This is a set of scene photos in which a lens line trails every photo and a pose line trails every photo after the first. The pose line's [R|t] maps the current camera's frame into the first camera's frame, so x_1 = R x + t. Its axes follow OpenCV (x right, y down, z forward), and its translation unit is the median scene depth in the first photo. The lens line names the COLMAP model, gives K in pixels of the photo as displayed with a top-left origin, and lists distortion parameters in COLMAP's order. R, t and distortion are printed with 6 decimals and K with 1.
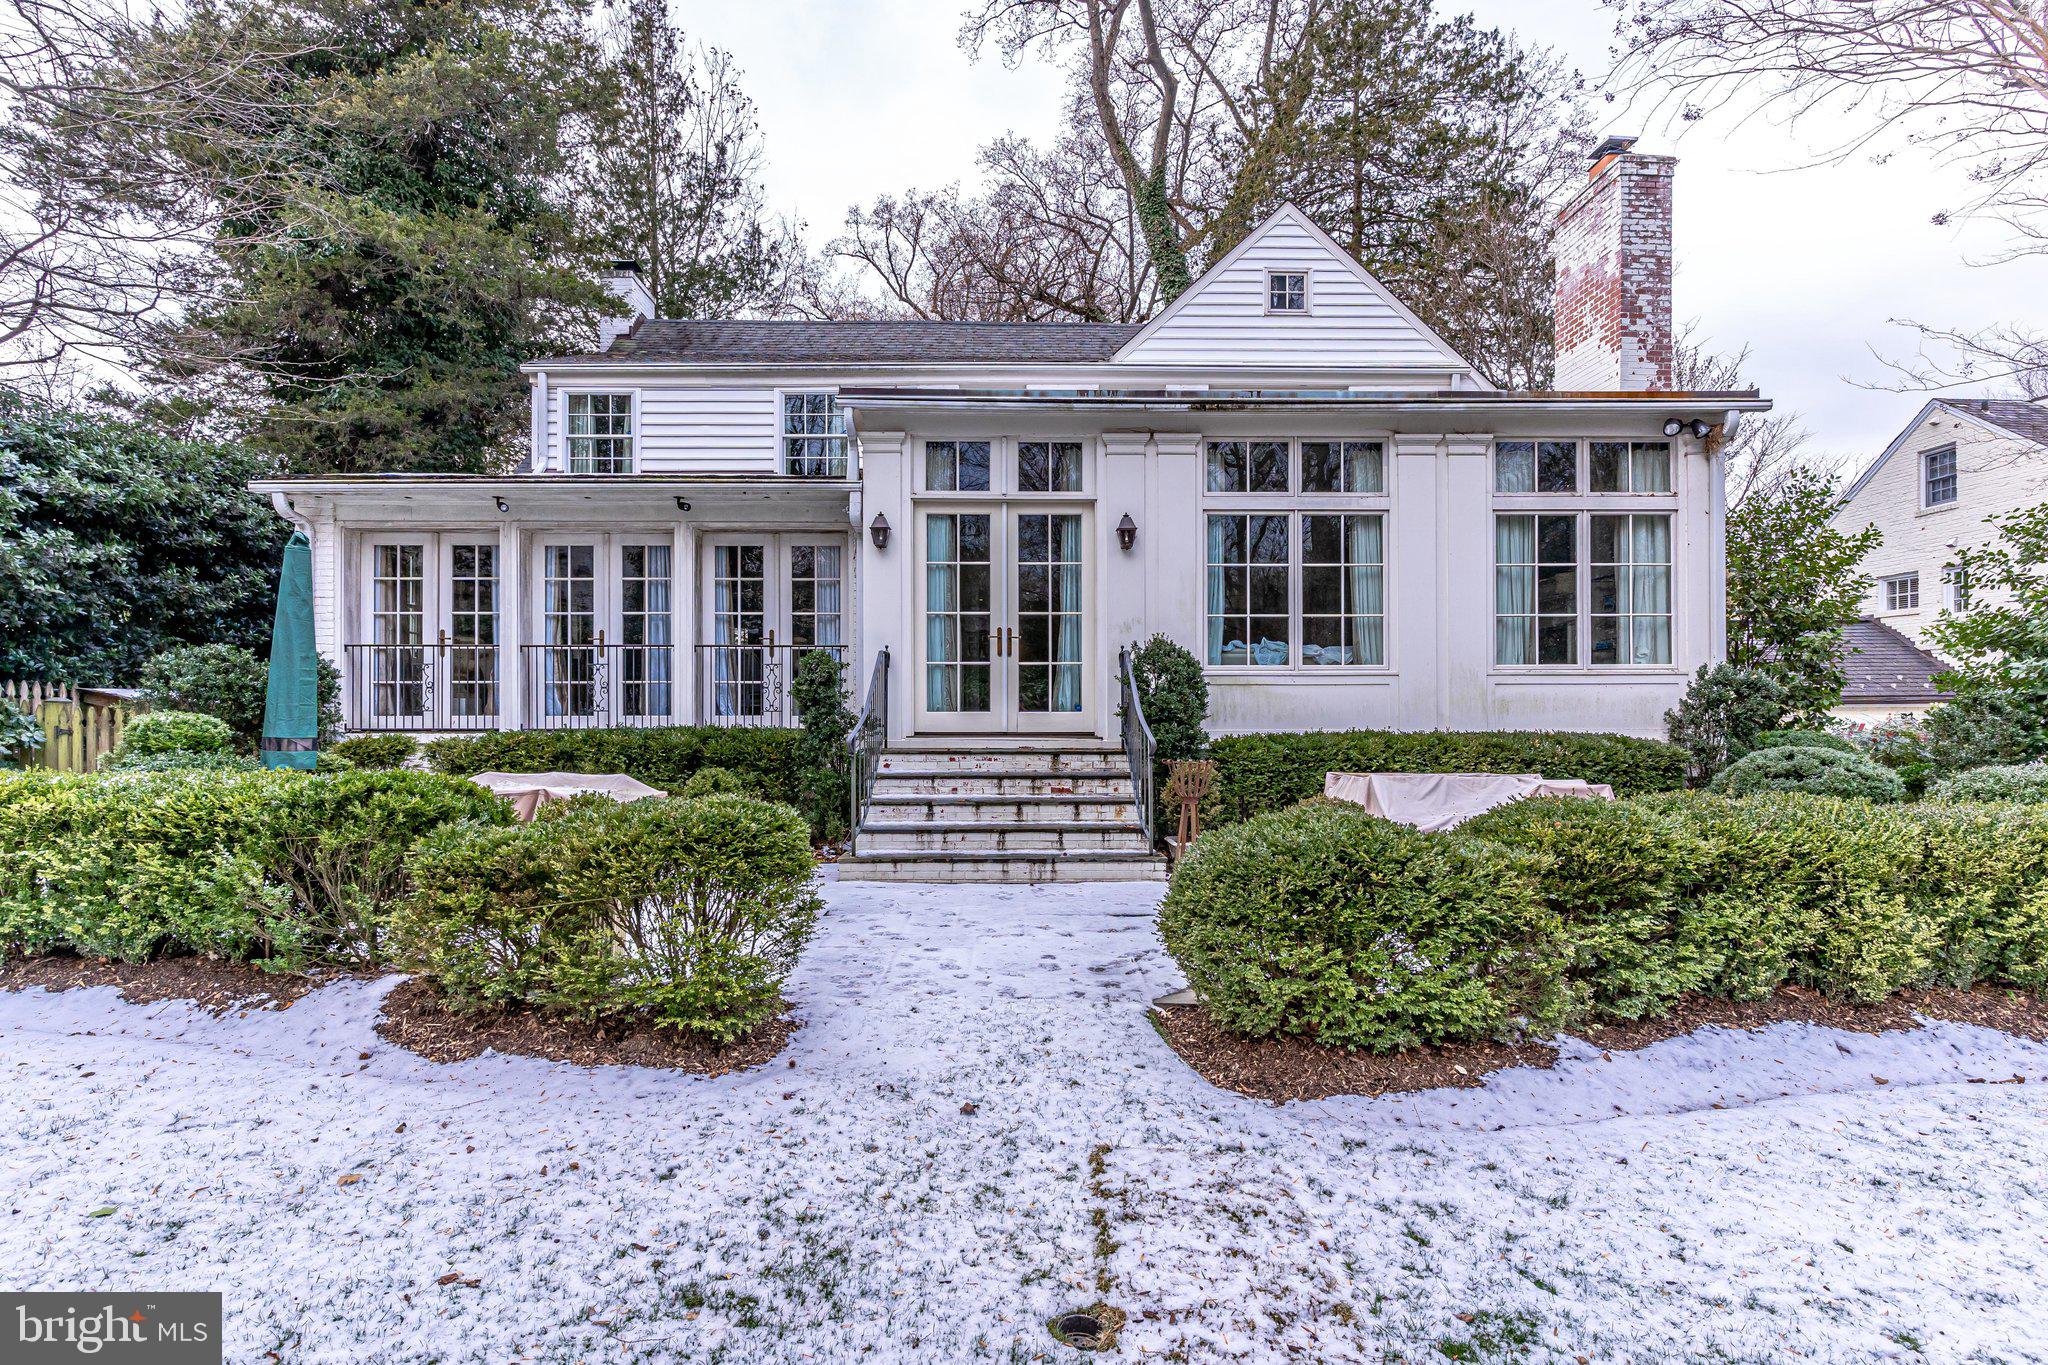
lens RADIAL K [[988.6, 0, 1020.7], [0, 988.6, 718.5], [0, 0, 1]] dist [0.002793, -0.000225]
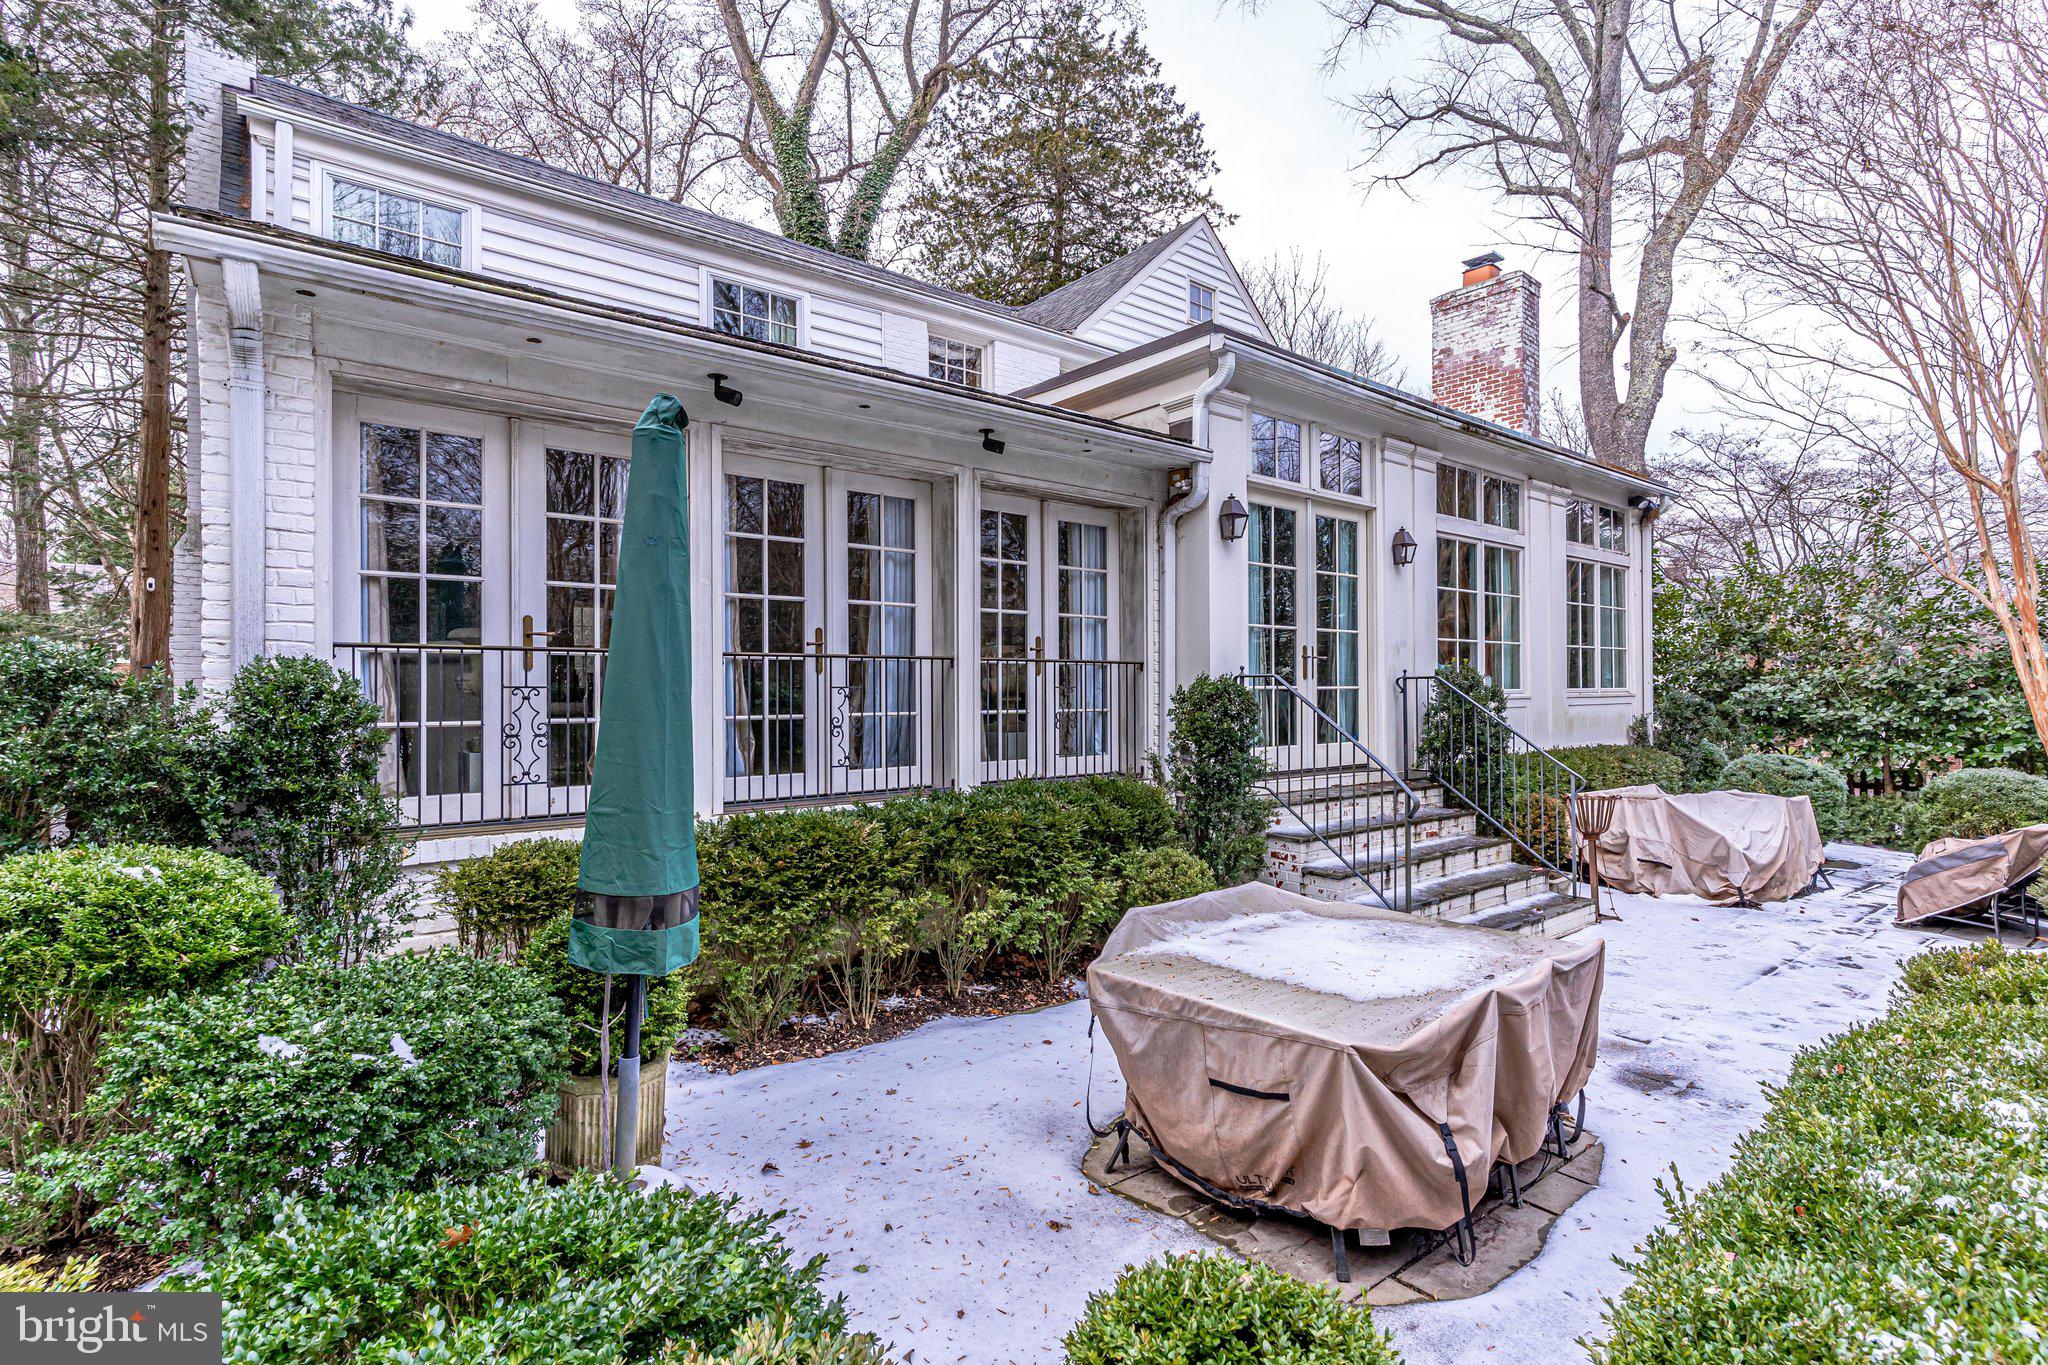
lens RADIAL K [[988.6, 0, 1014.8], [0, 988.6, 686.3], [0, 0, 1]] dist [0.002793, -0.000225]
pose [[0.784957, 0.000046, 0.619551, -0.739340], [0.008651, 0.999902, -0.011035, -0.049816], [-0.619490, 0.014022, 0.784879, 0.489711]]
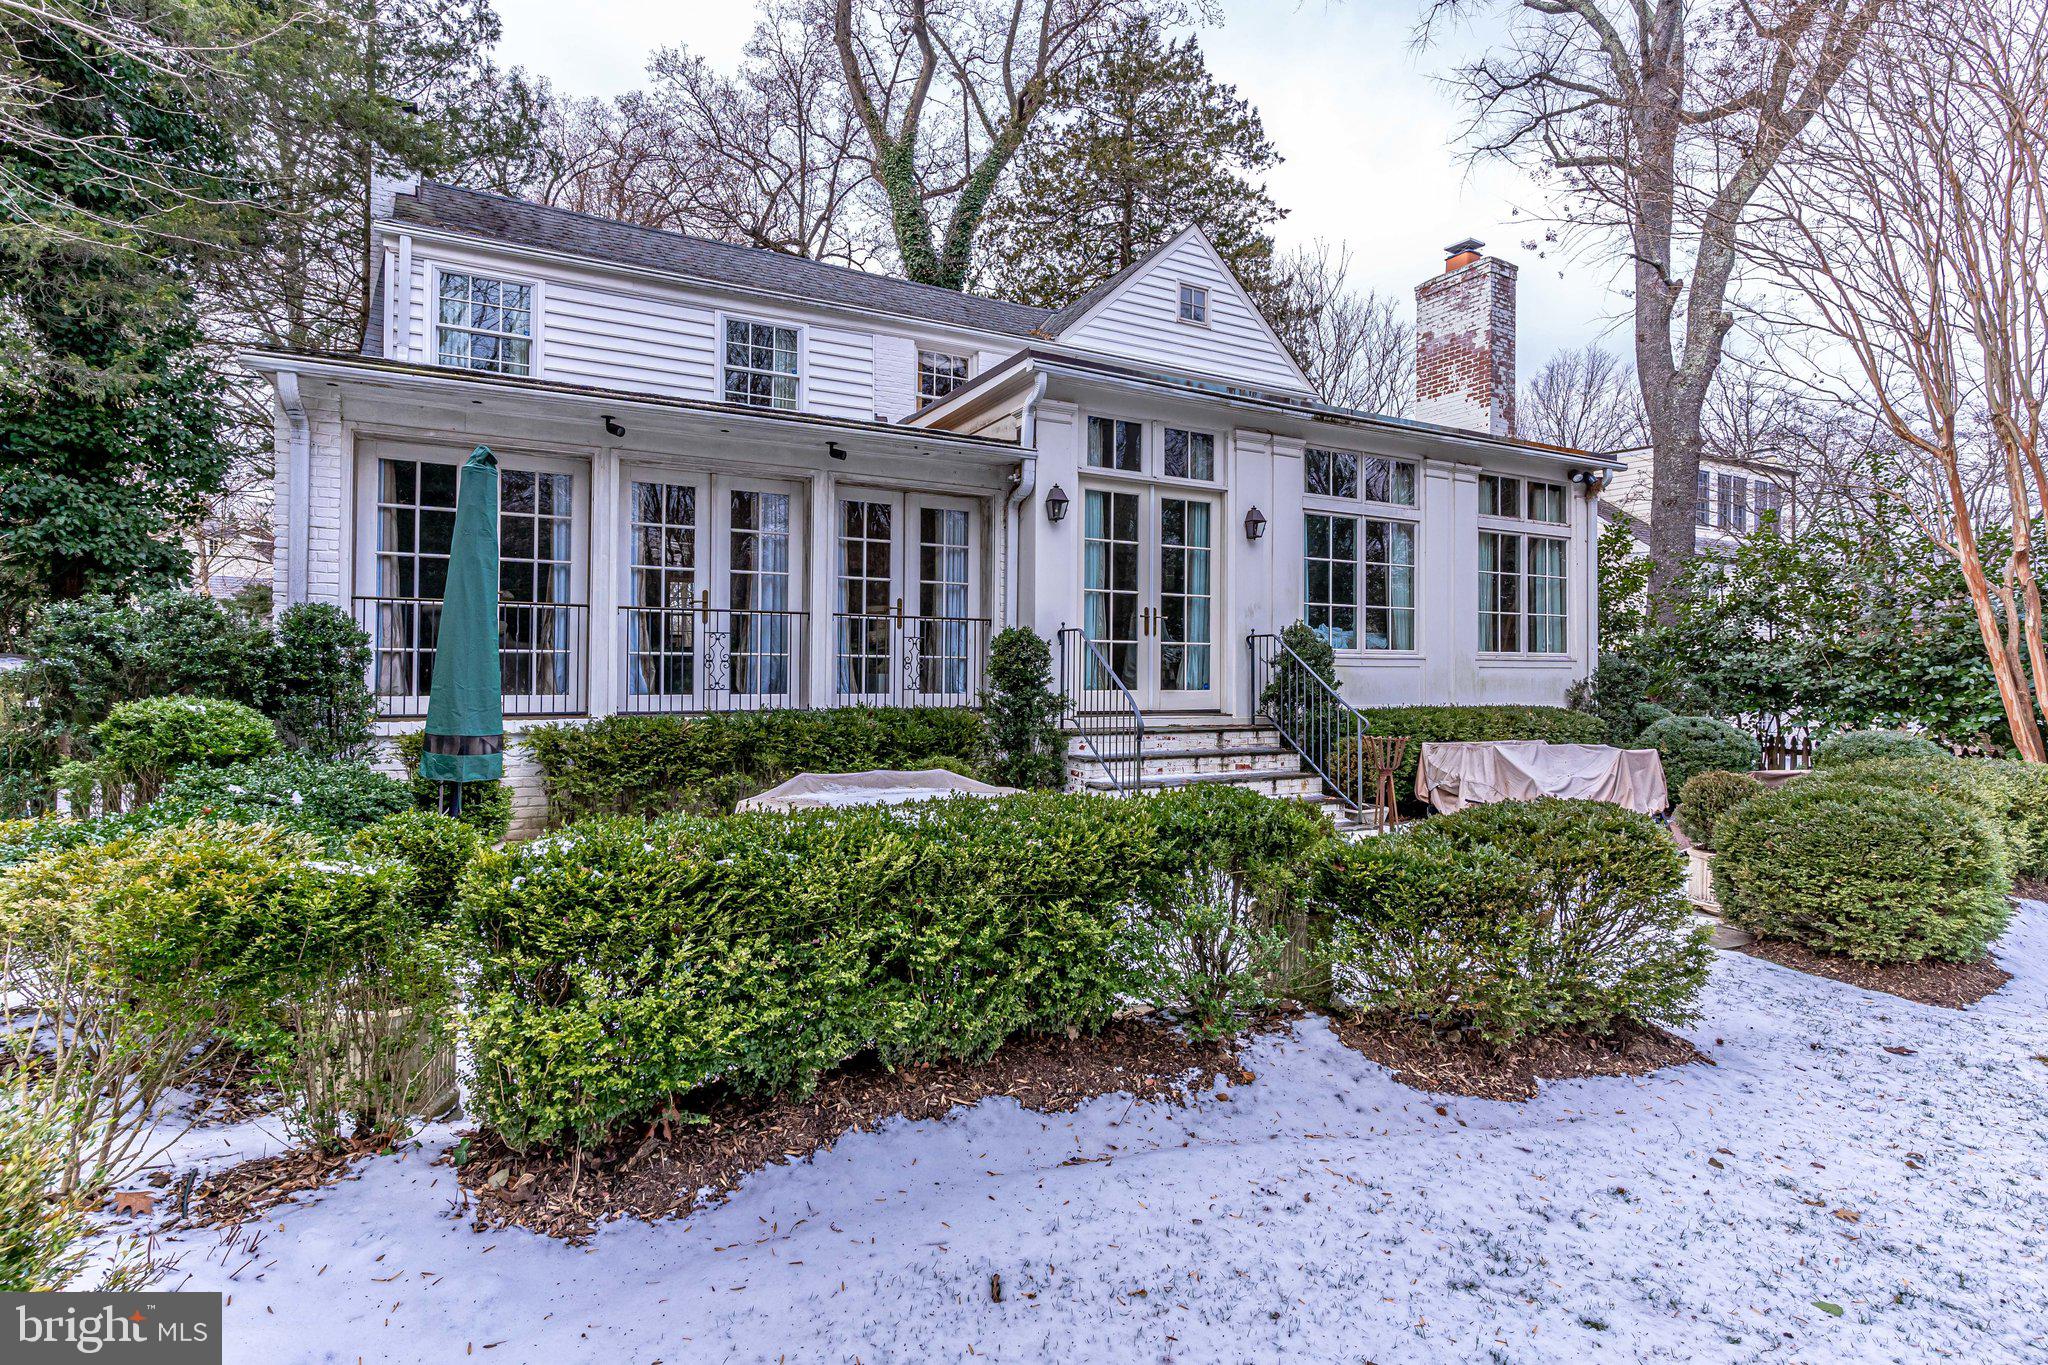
lens RADIAL K [[988.6, 0, 1016.2], [0, 988.6, 662.4], [0, 0, 1]] dist [0.002793, -0.000225]
pose [[0.887562, 0.010649, 0.460566, -0.605468], [-0.005465, 0.999906, -0.012588, -0.021918], [-0.460656, 0.008656, 0.887536, 0.162101]]
